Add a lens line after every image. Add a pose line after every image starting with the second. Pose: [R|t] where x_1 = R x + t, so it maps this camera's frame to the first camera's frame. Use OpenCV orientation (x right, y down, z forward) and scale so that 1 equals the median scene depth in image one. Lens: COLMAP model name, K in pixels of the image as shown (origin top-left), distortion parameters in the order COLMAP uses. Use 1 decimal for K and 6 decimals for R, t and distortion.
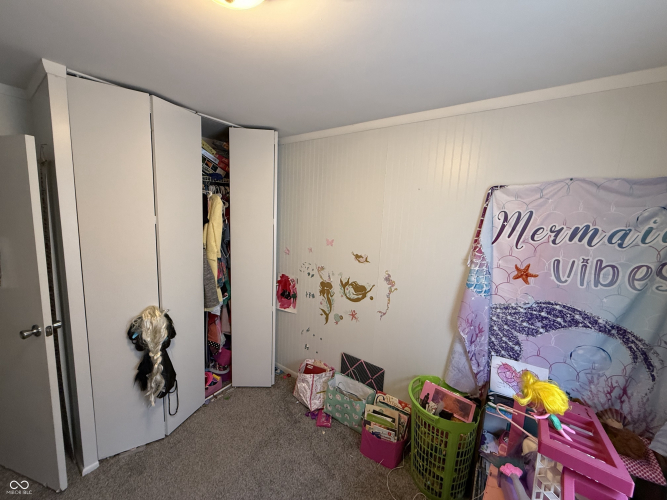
lens RADIAL K [[268.4, 0, 332.6], [0, 268.4, 248.2], [0, 0, 1]] dist [-0.001696, -0.000065]
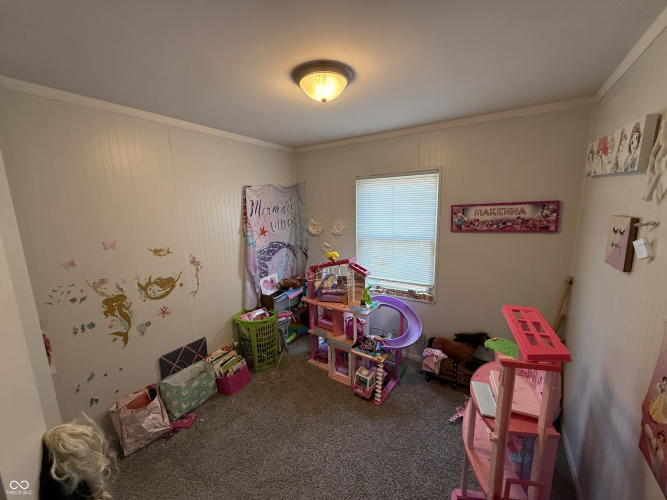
lens RADIAL K [[268.4, 0, 332.6], [0, 268.4, 251.6], [0, 0, 1]] dist [-0.001696, -0.000065]
pose [[-0.080107, -0.208573, 0.974721, -0.927473], [0.151510, 0.963953, 0.218721, -0.085197], [-0.985204, 0.165201, -0.045619, 0.436787]]
